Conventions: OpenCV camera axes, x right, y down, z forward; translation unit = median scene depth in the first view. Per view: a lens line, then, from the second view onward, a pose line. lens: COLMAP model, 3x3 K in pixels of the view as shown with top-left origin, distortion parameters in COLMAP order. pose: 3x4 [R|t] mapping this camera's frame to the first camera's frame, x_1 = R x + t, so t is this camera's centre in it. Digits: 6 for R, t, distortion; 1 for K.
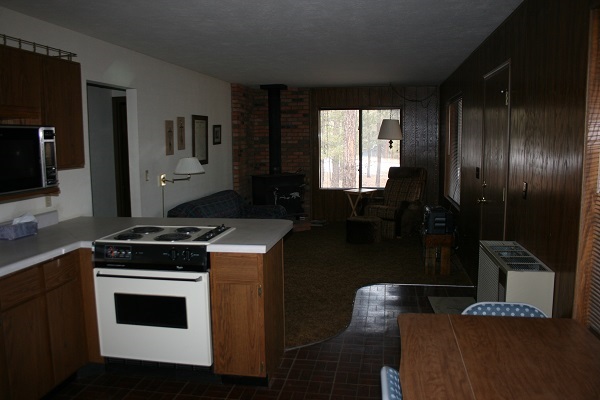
lens RADIAL K [[509.5, 0, 299.5], [0, 509.5, 200.9], [0, 0, 1]] dist [-0.084653, 0.012266]
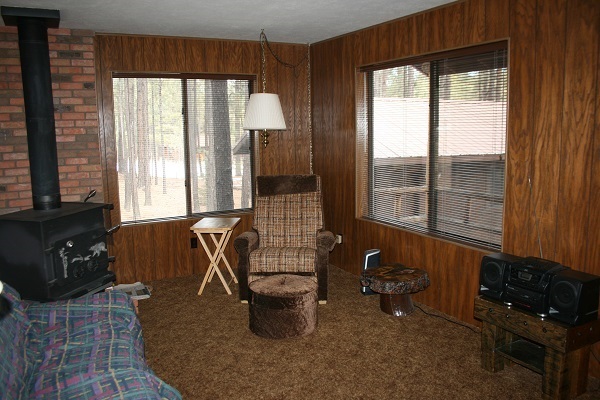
lens RADIAL K [[509.5, 0, 299.0], [0, 509.5, 198.8], [0, 0, 1]] dist [-0.084653, 0.012266]
pose [[0.791334, -0.089667, 0.604773, -0.138872], [0.088882, 0.995550, 0.031306, -0.055461], [-0.604889, 0.028980, 0.795782, 0.499562]]
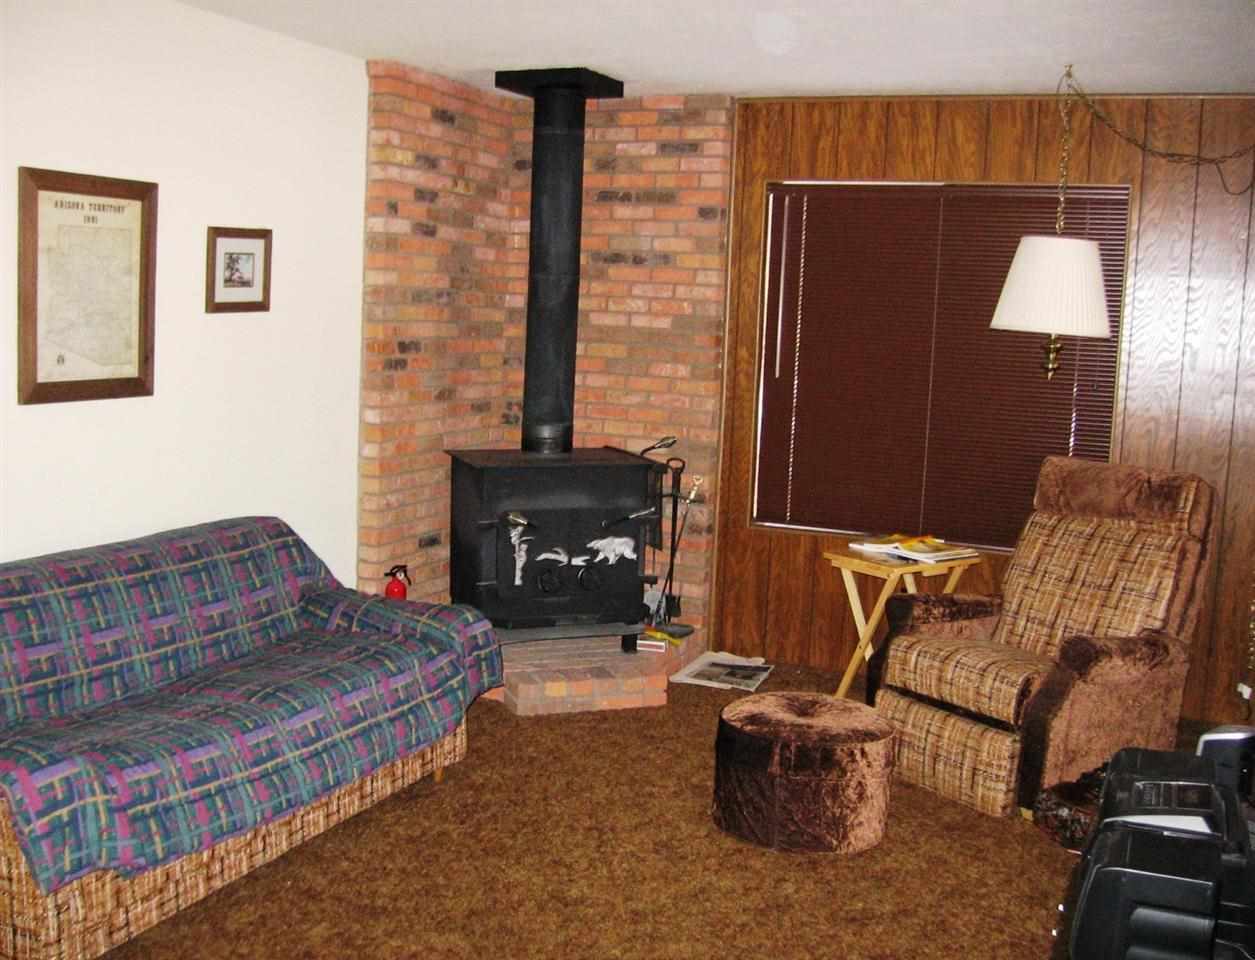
lens RADIAL K [[1396.2, 0, 630.4], [0, 1396.2, 476.6], [0, 0, 1]] dist [-0.050428, 0.000000]
pose [[0.973810, 0.078217, -0.213488, 0.130354], [-0.078705, 0.996879, 0.006228, -0.048335], [0.213309, 0.010738, 0.976926, 0.370129]]
